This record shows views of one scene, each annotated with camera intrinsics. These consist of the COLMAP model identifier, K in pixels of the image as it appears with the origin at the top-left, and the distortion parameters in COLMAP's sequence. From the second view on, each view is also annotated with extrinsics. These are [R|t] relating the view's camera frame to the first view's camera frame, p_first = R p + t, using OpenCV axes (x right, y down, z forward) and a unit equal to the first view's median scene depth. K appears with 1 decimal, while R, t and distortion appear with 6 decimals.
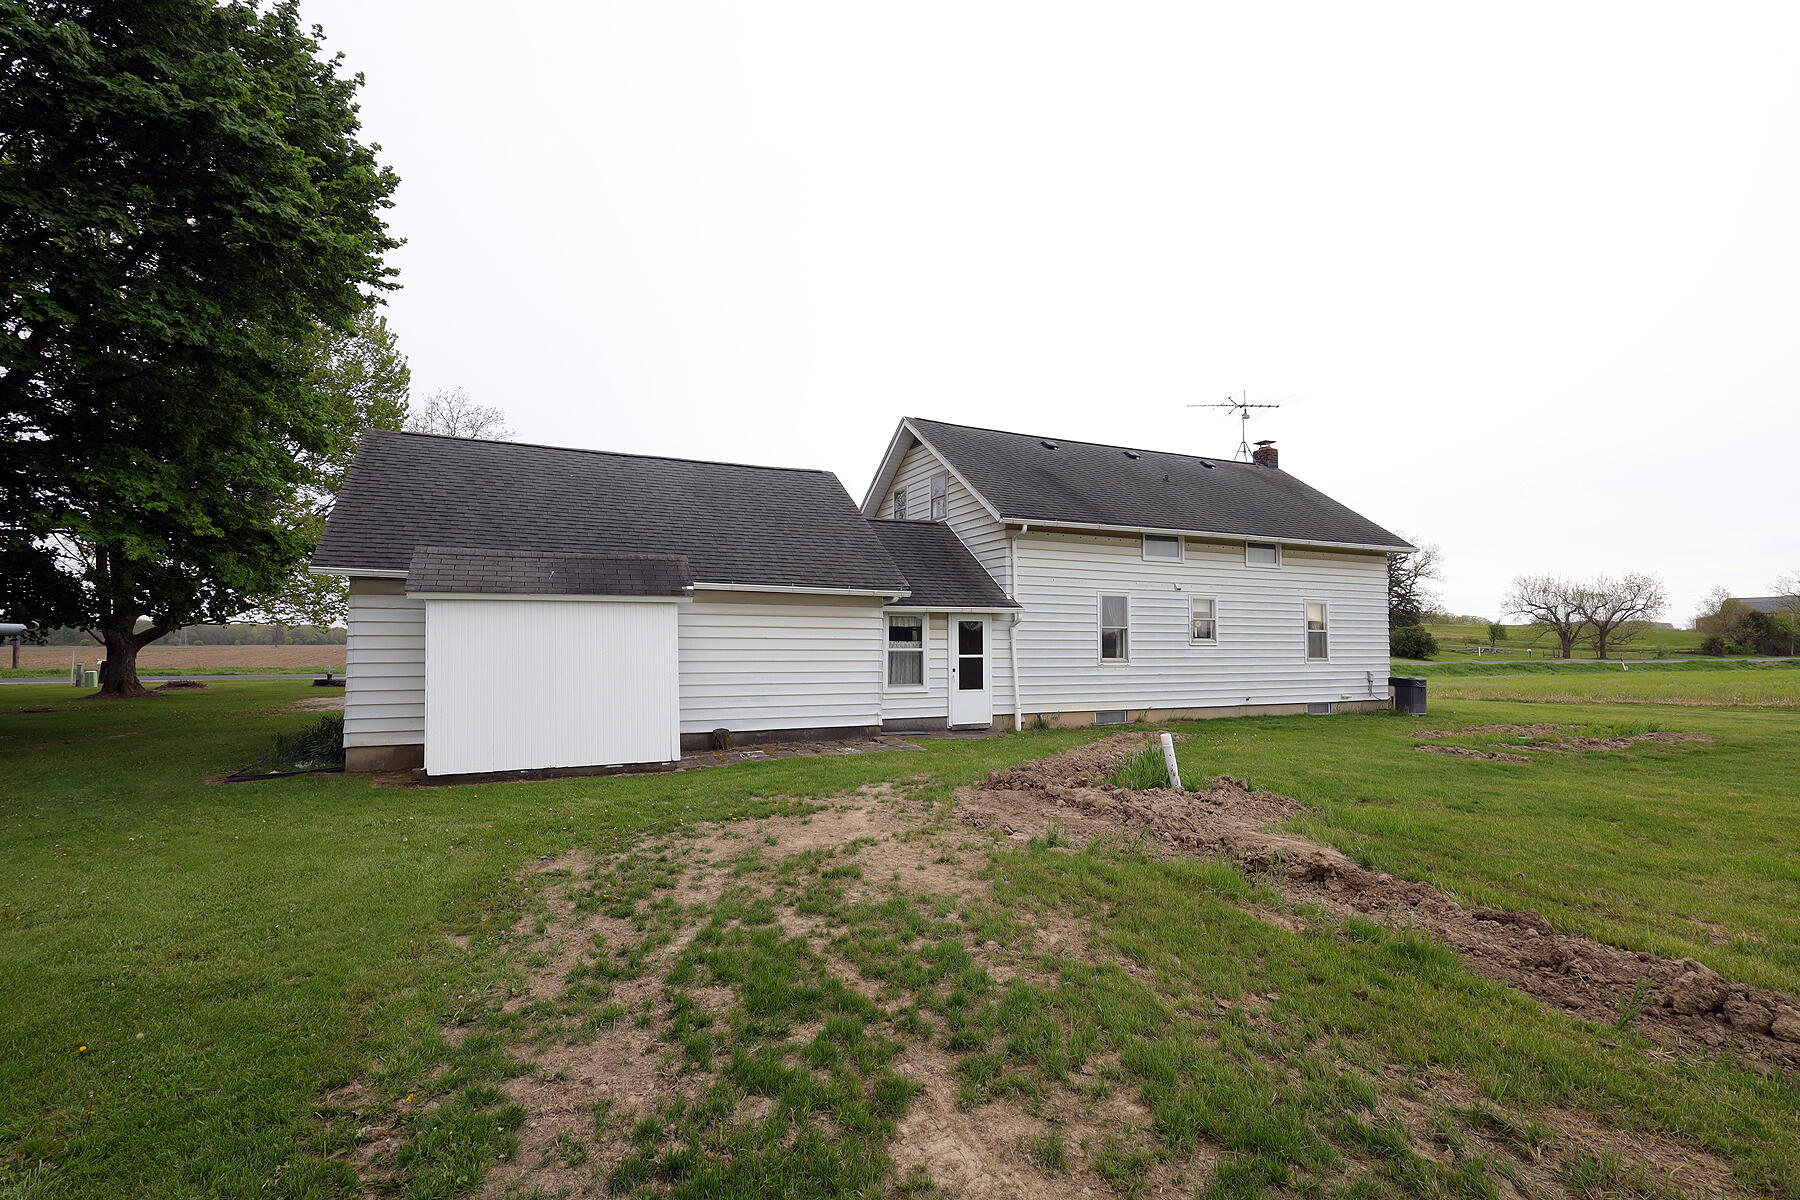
lens RADIAL K [[825.4, 0, 902.5], [0, 825.4, 599.4], [0, 0, 1]] dist [-0.001163, -0.000492]
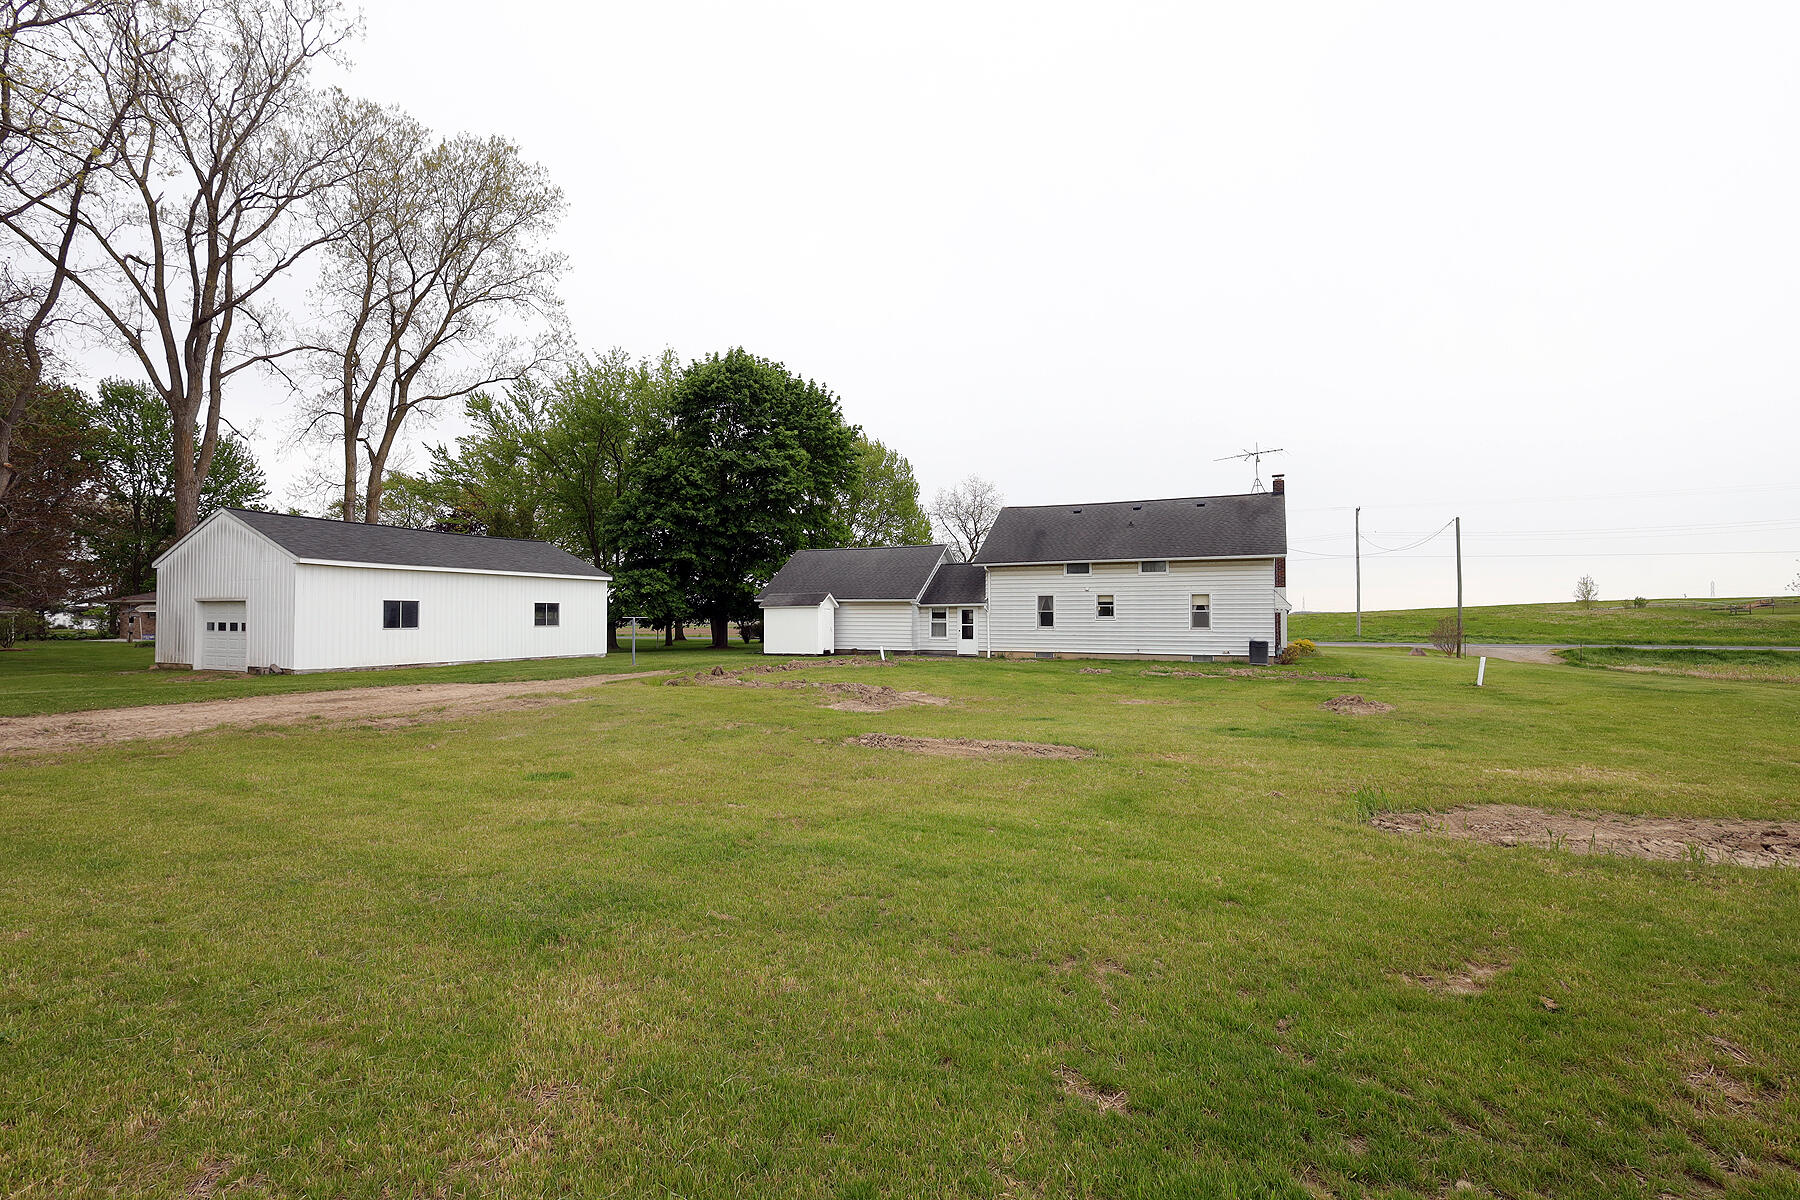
lens RADIAL K [[832.8, 0, 897.3], [0, 832.8, 602.5], [0, 0, 1]] dist [0.001212, 0.000409]
pose [[0.642649, -0.023060, -0.765814, 1.618284], [0.039078, 0.999232, 0.002704, -0.006796], [0.765163, -0.031665, 0.643057, -0.601470]]
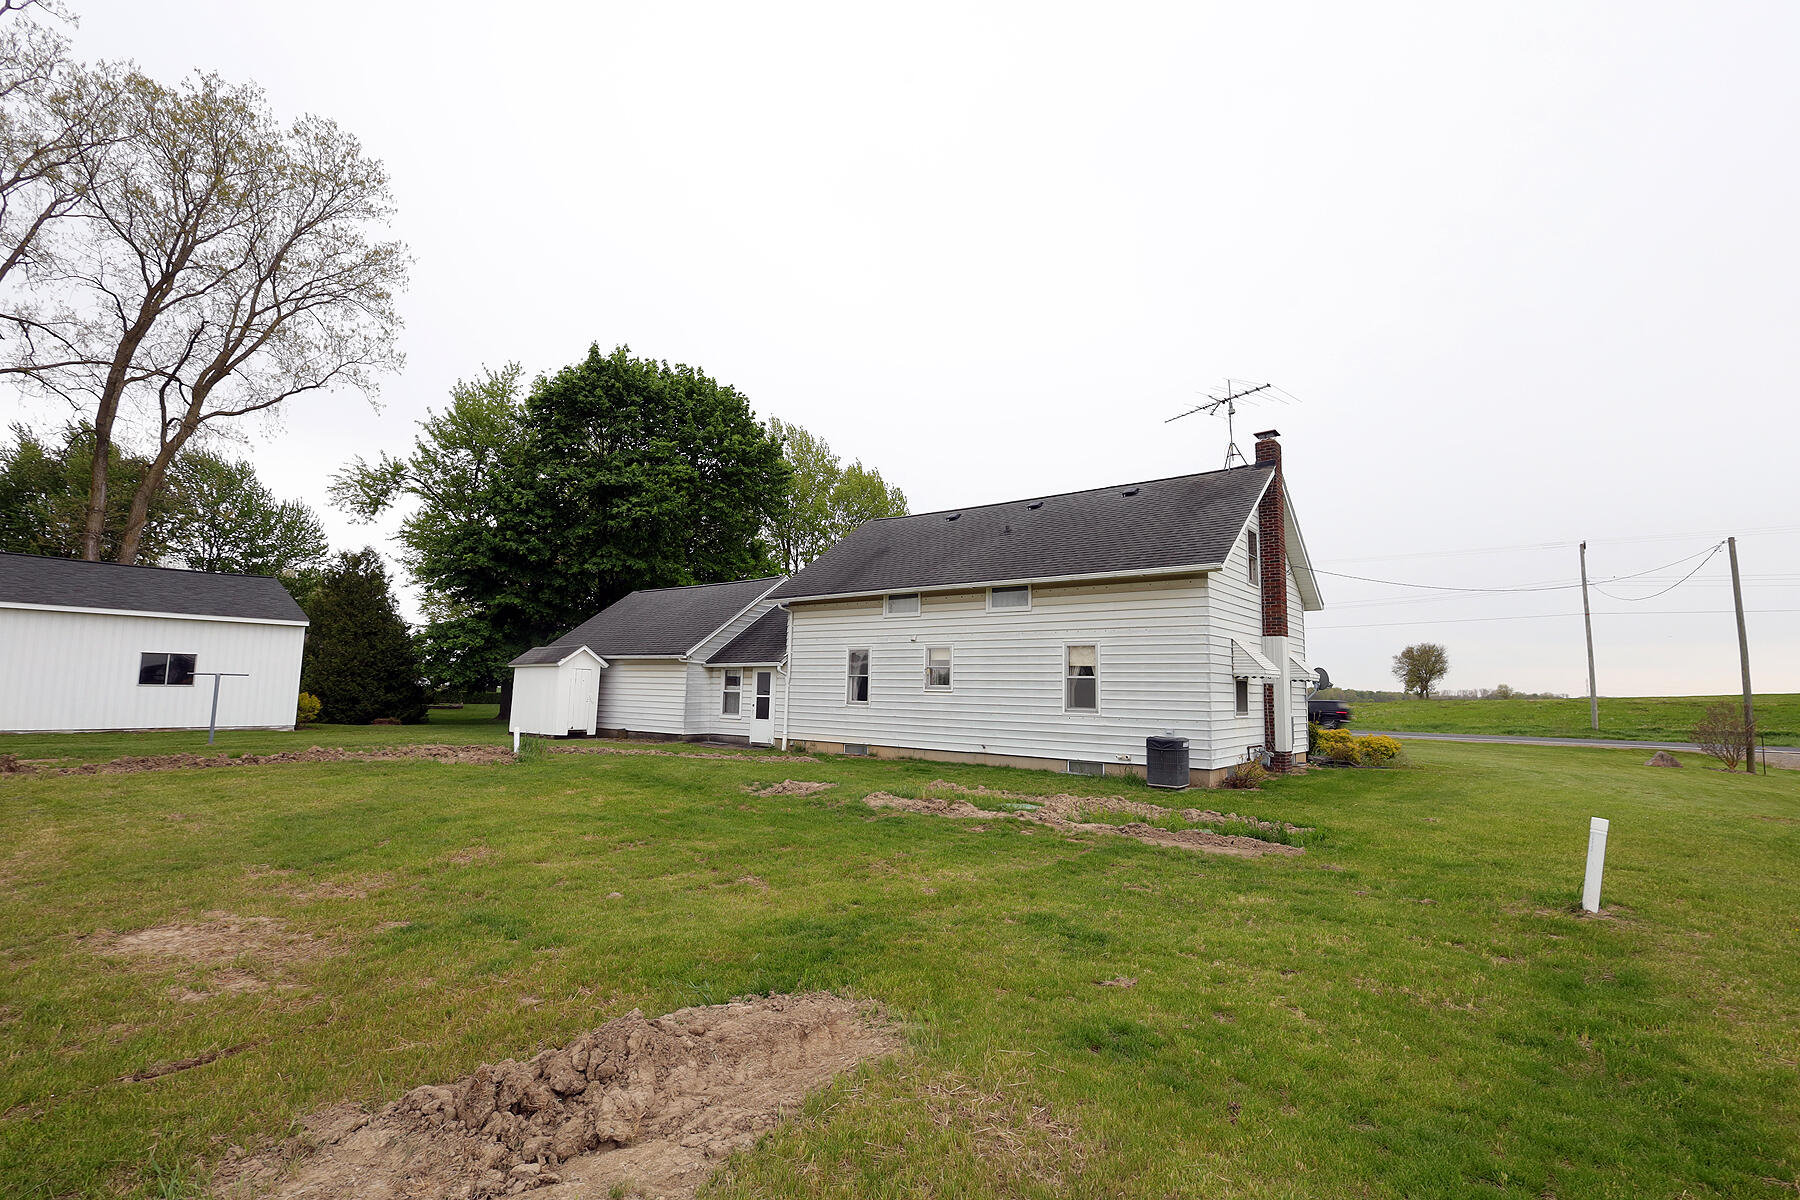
lens RADIAL K [[825.4, 0, 902.5], [0, 825.4, 599.4], [0, 0, 1]] dist [-0.001163, -0.000492]
pose [[0.445764, -0.099300, -0.889626, 1.407005], [0.024088, 0.994799, -0.098970, 0.045462], [0.894827, 0.022688, 0.445837, 0.522913]]
